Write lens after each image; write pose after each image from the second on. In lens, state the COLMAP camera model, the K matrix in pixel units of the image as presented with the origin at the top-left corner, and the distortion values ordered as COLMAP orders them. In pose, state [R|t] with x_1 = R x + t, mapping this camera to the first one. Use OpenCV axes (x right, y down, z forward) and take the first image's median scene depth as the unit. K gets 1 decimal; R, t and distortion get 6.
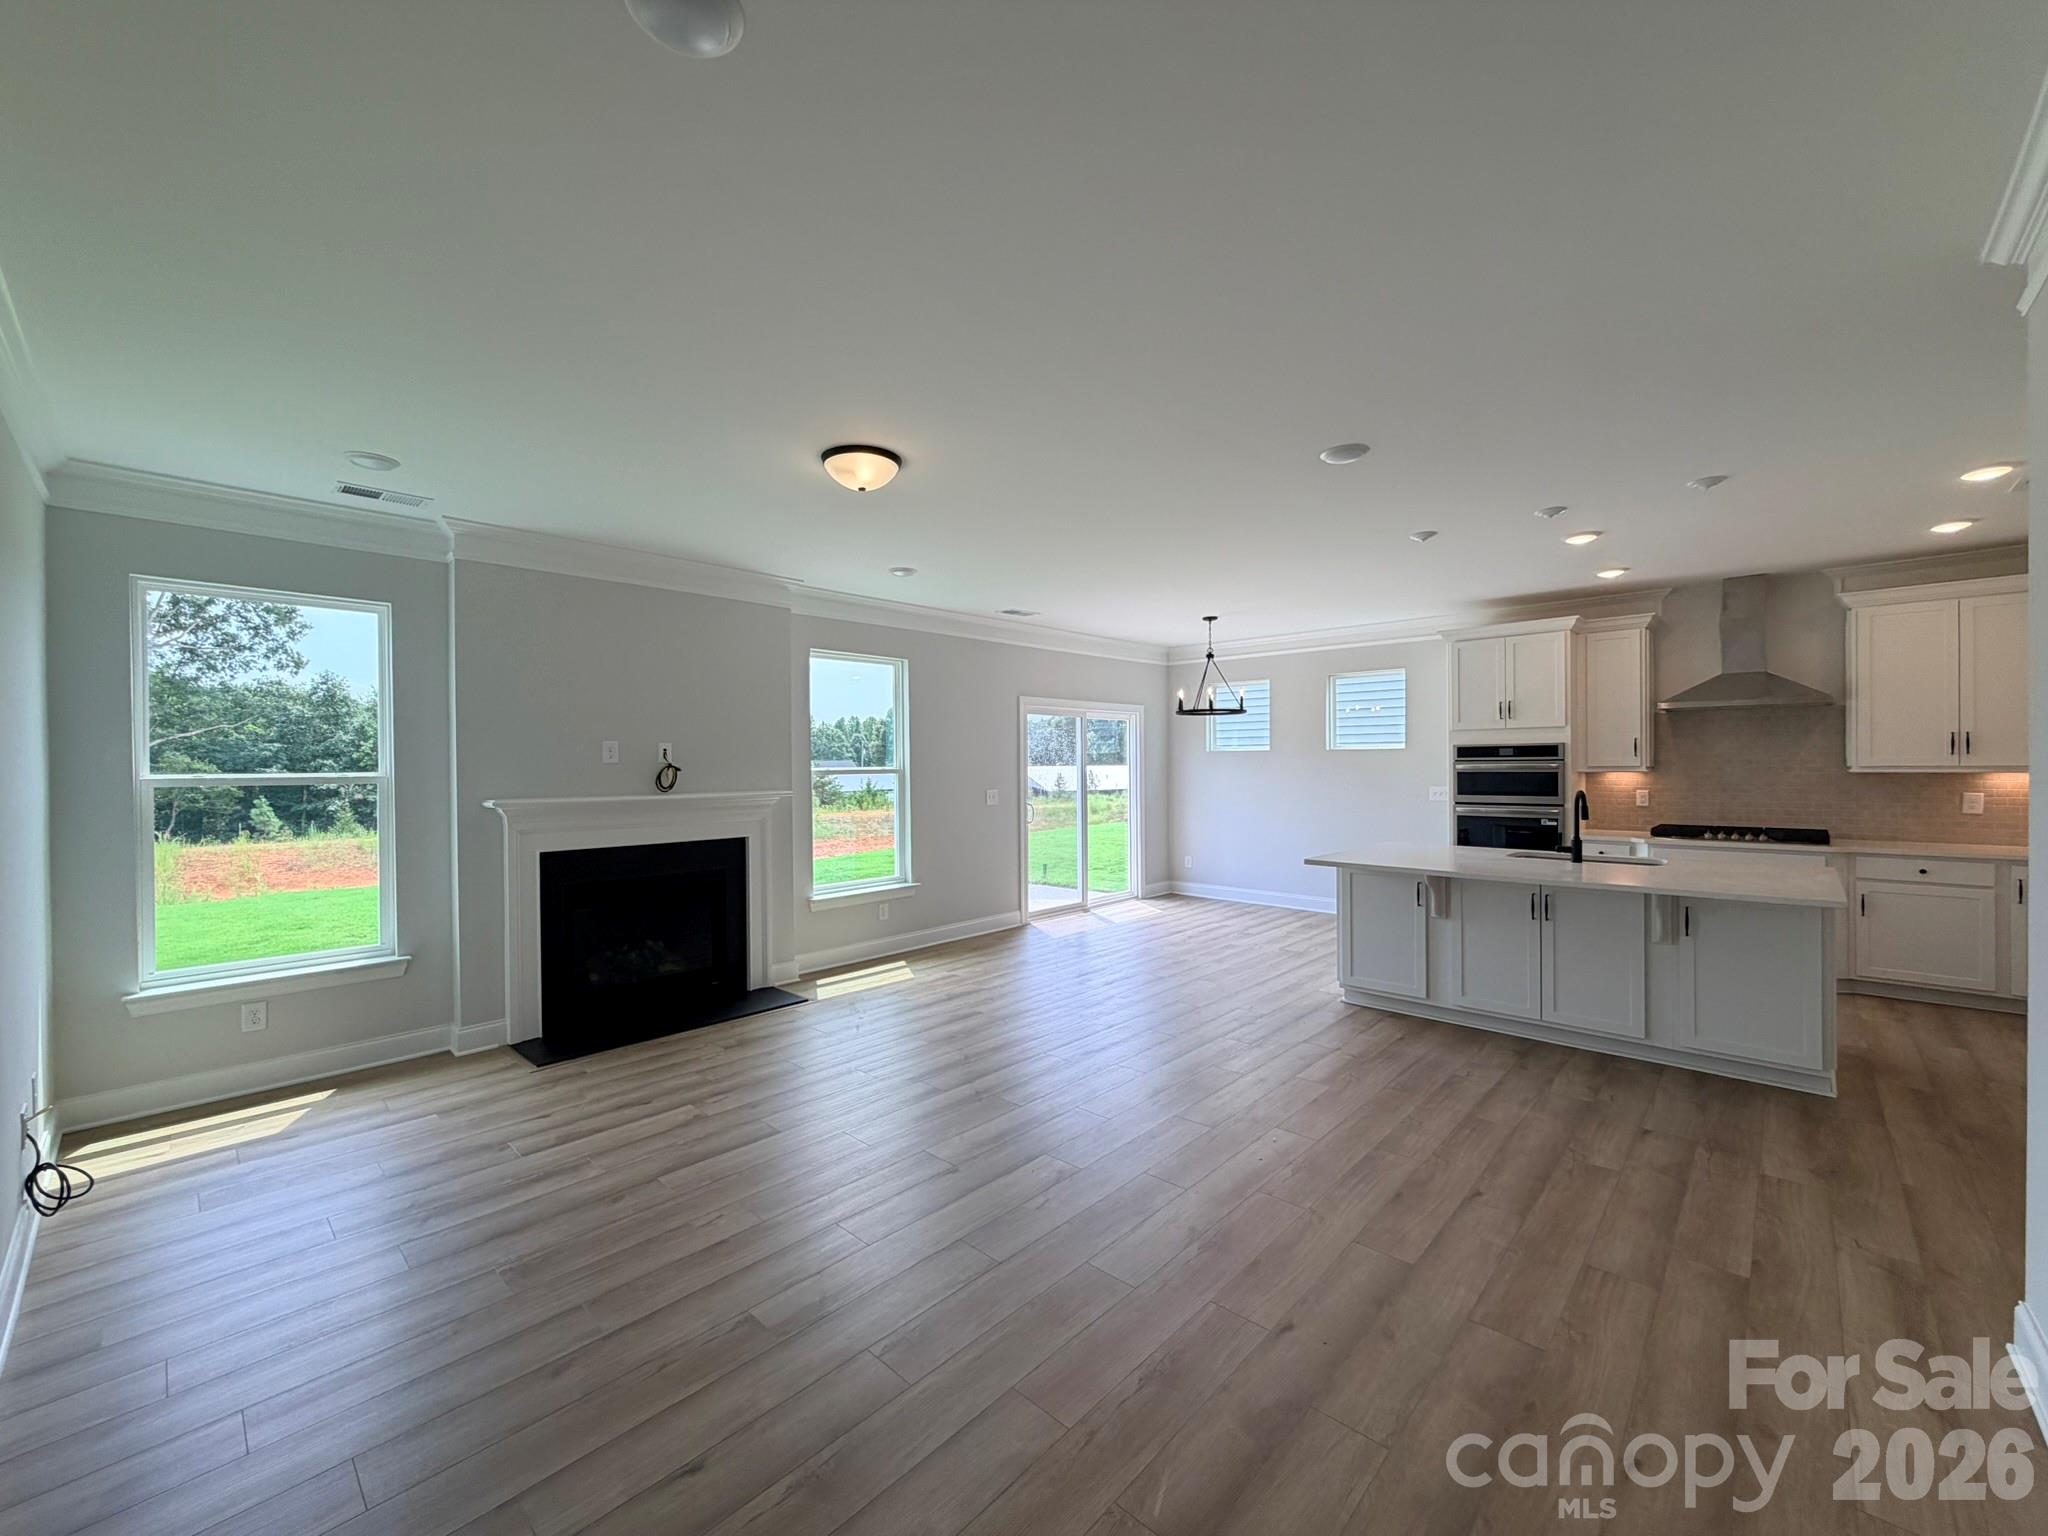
lens RADIAL K [[832.7, 0, 1015.9], [0, 832.7, 770.0], [0, 0, 1]] dist [-0.000796, 0.001291]
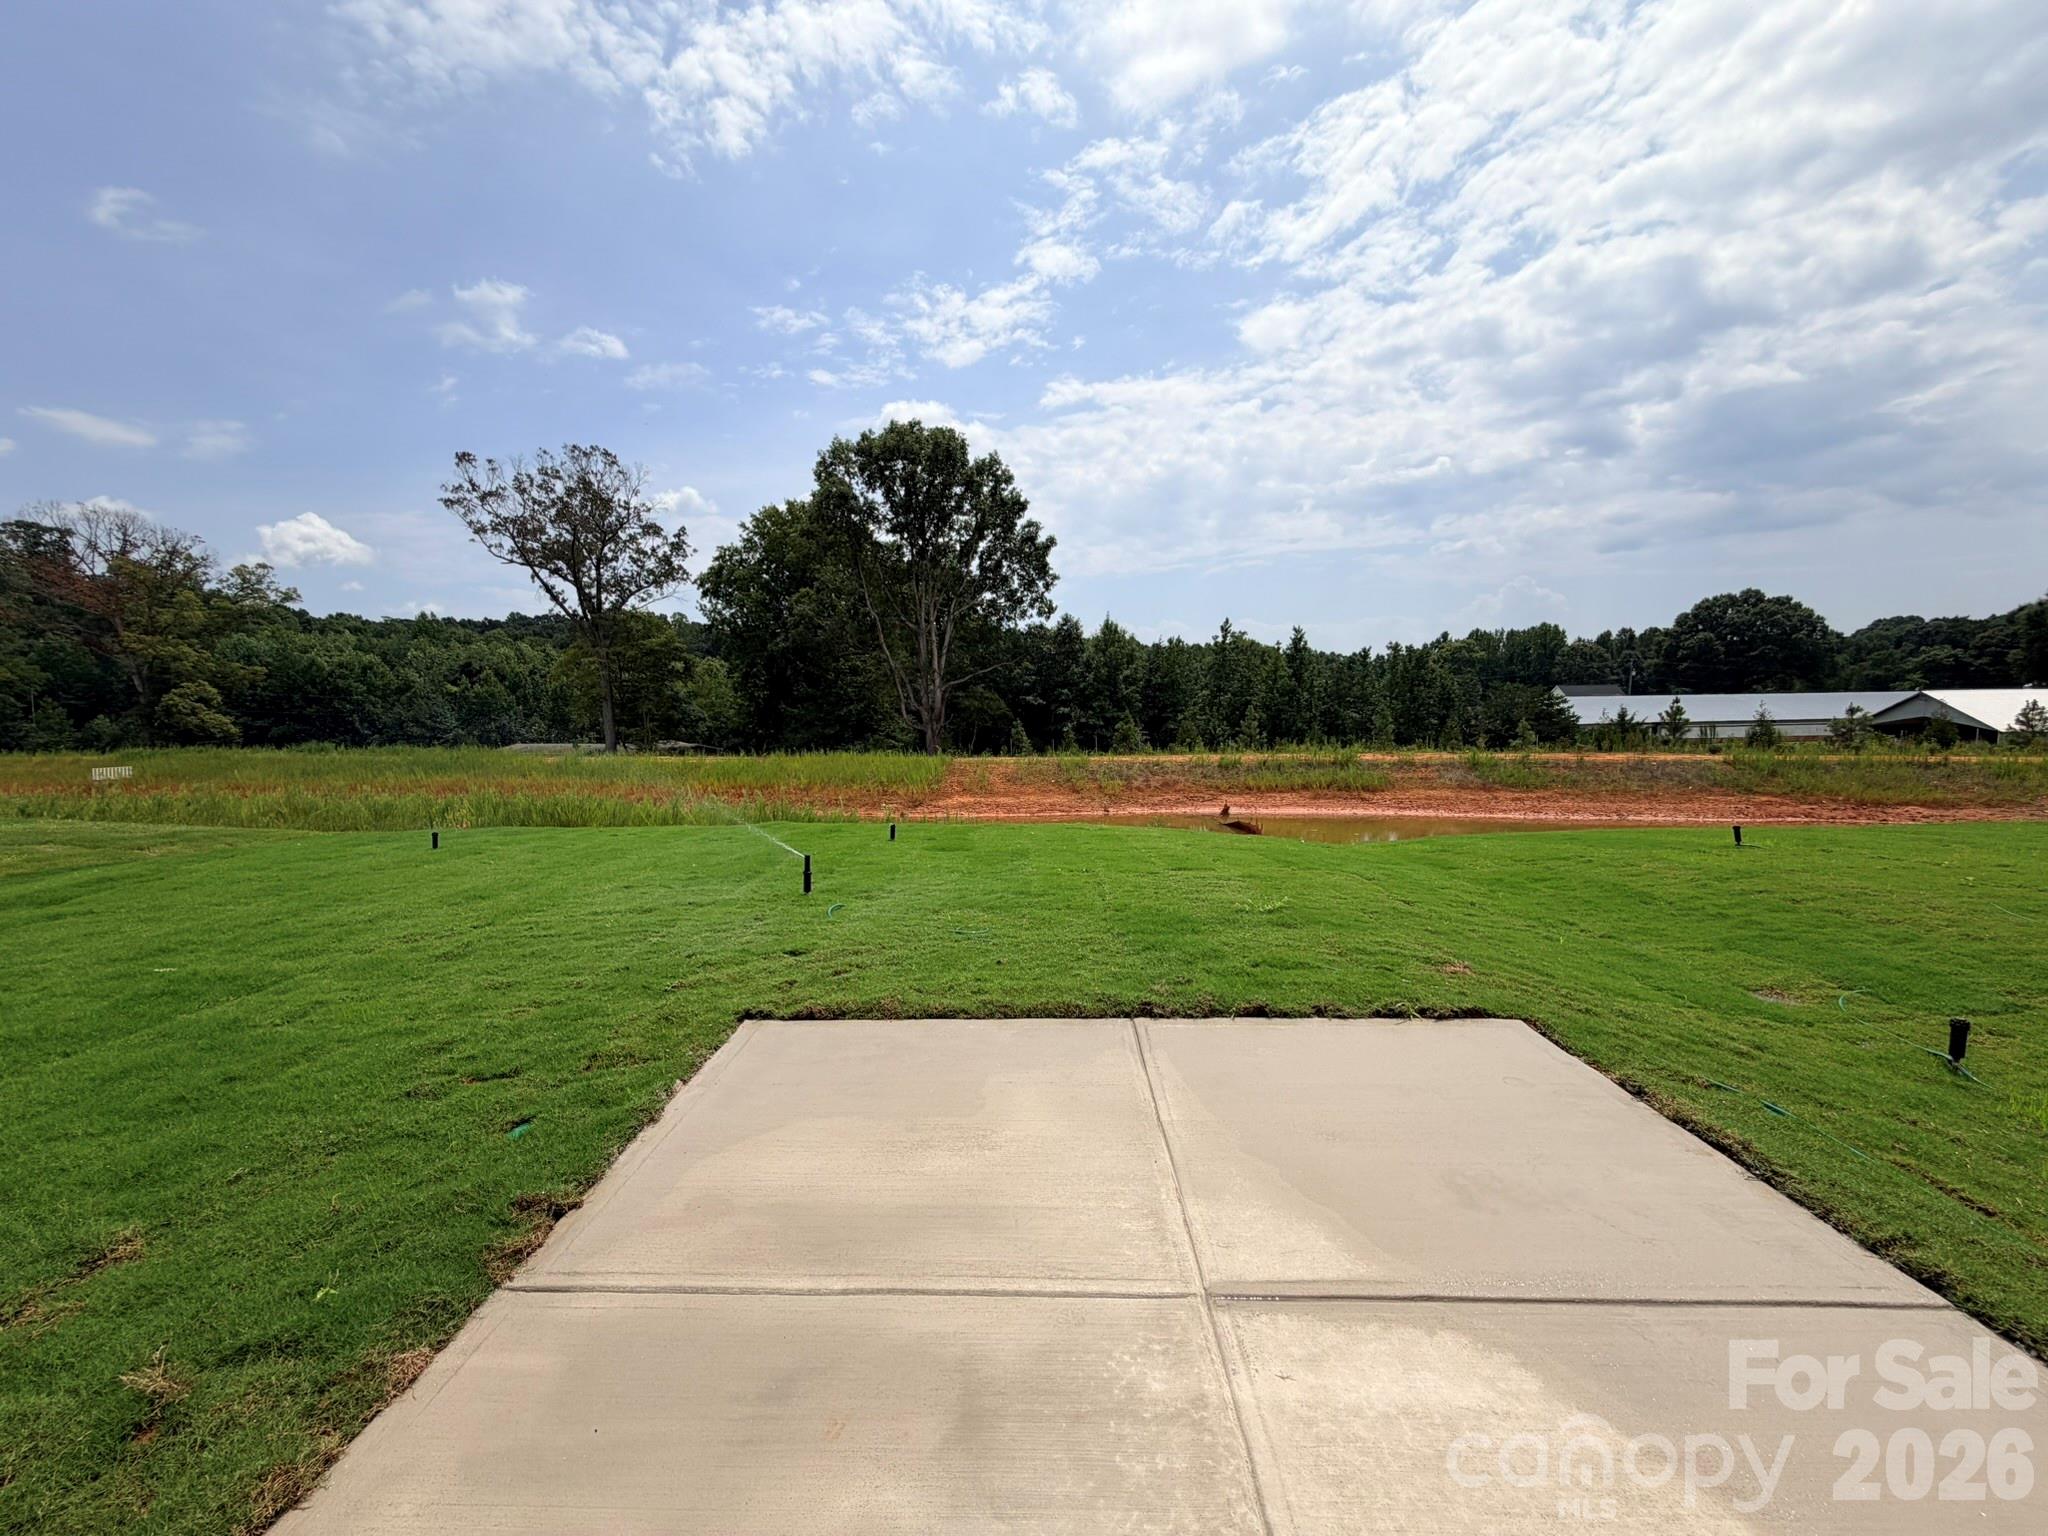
lens RADIAL K [[832.7, 0, 1013.2], [0, 832.7, 767.5], [0, 0, 1]] dist [-0.000796, 0.001291]
pose [[0.675480, 0.059784, -0.734951, 0.048845], [0.002634, 0.996506, 0.083481, 0.003422], [0.737374, -0.058325, 0.672962, 1.141453]]
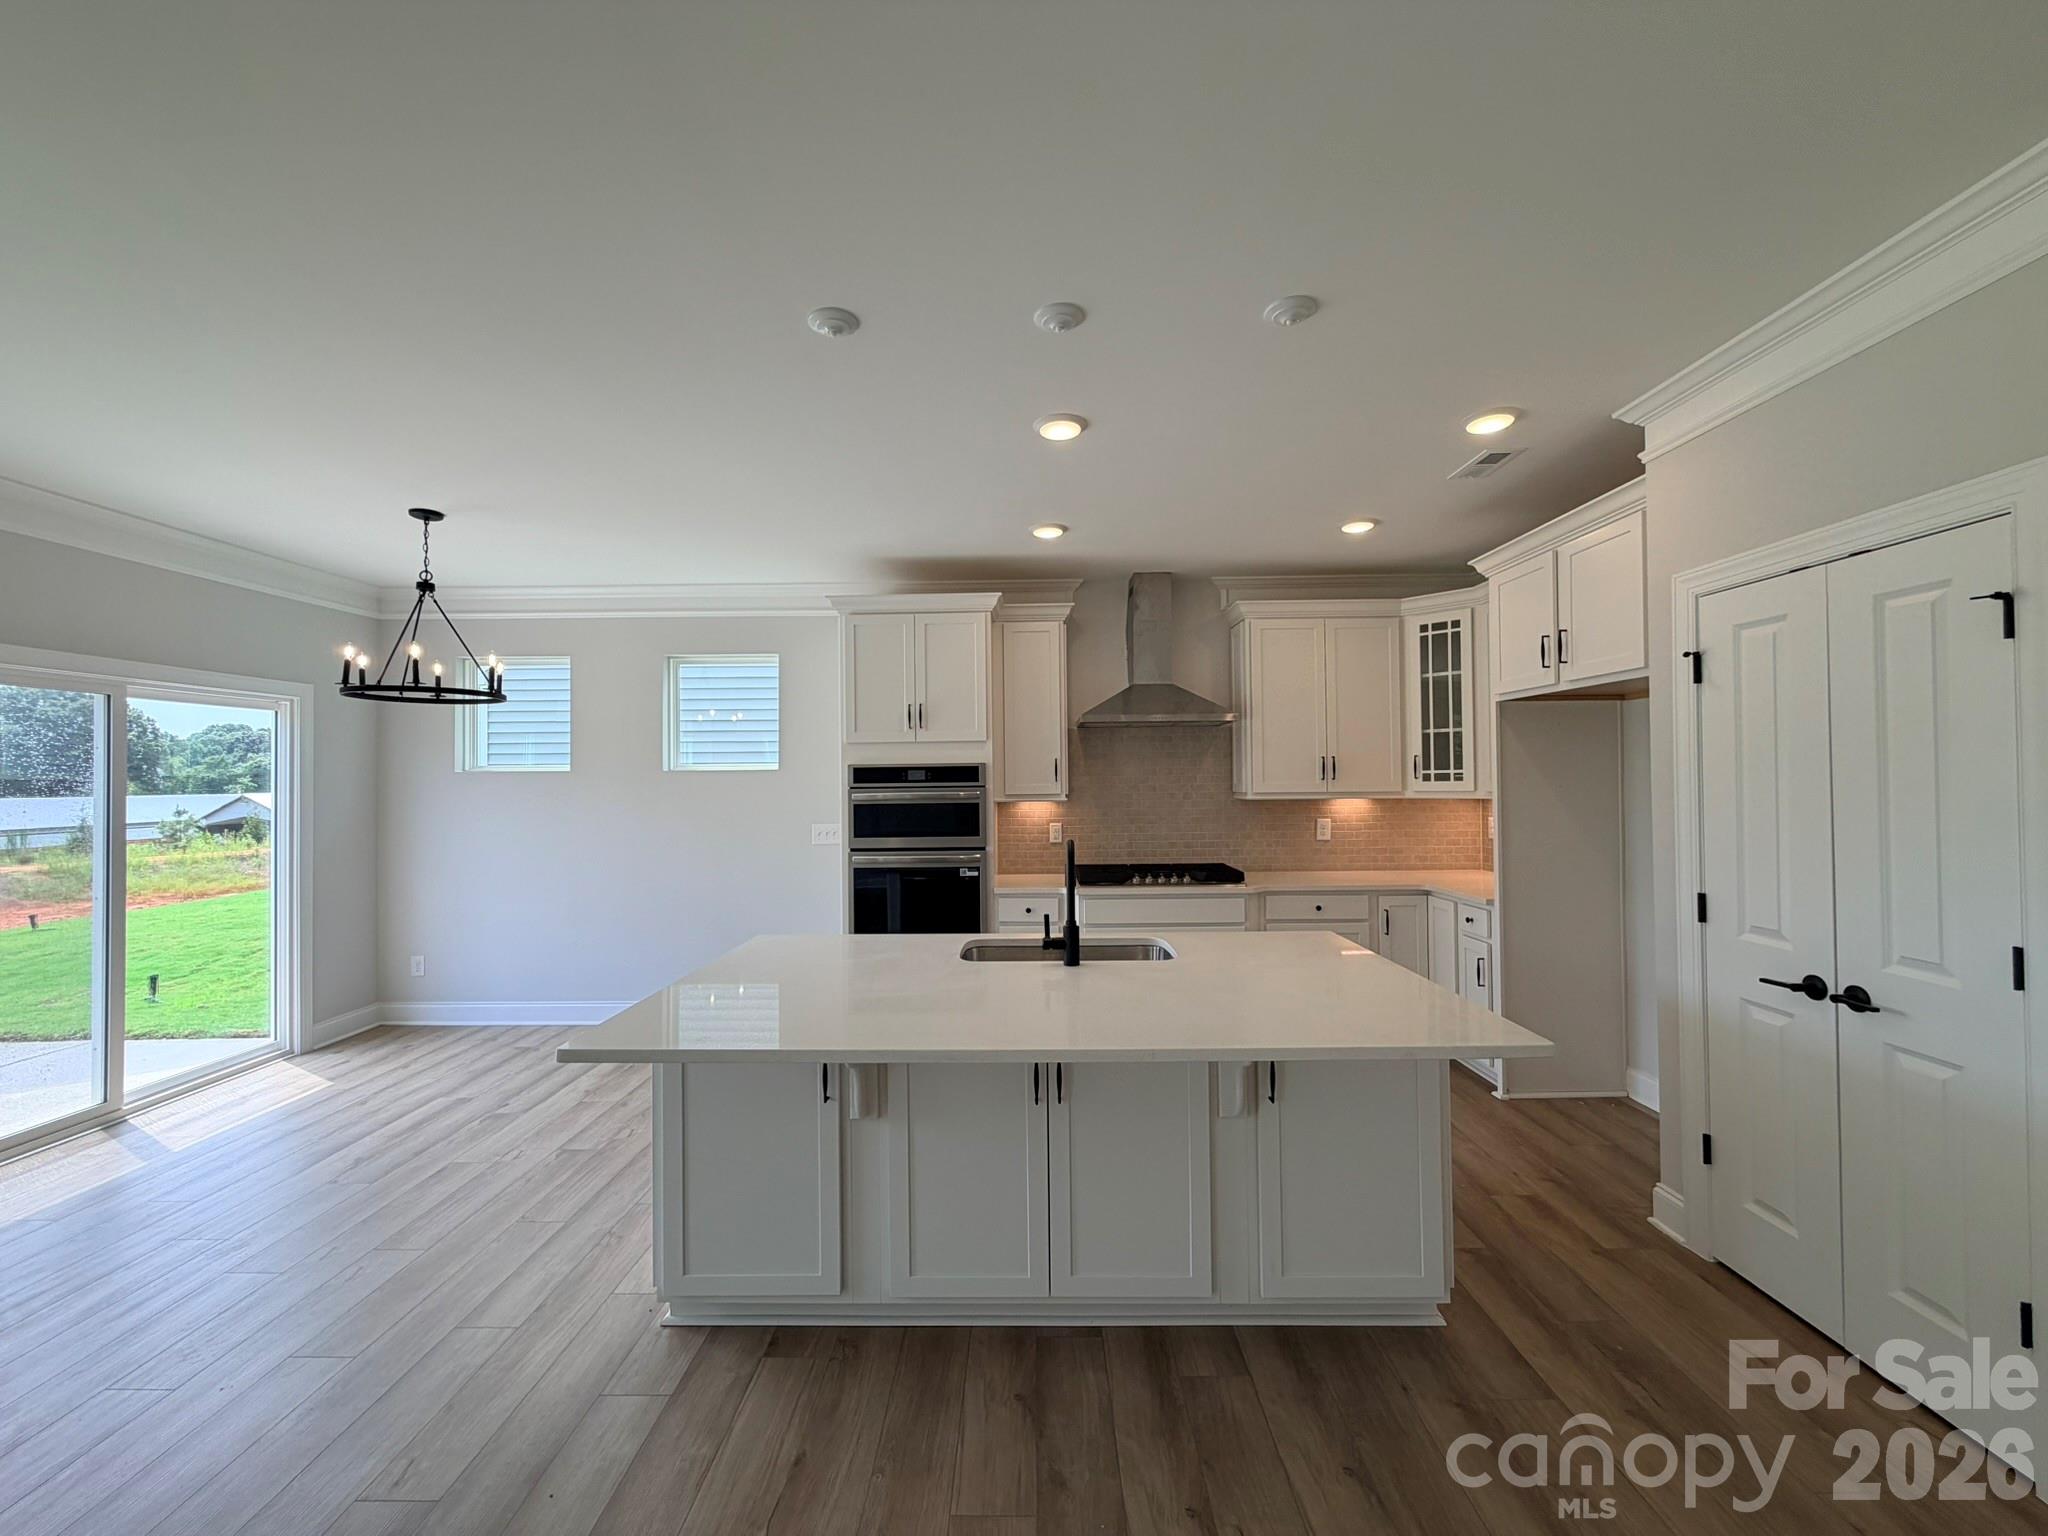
lens RADIAL K [[832.7, 0, 1029.0], [0, 832.7, 768.0], [0, 0, 1]] dist [-0.000796, 0.001291]
pose [[0.735237, 0.011235, 0.677717, 0.175792], [0.008940, 0.999615, -0.026271, -0.008262], [-0.677751, 0.025374, 0.734854, 0.406501]]
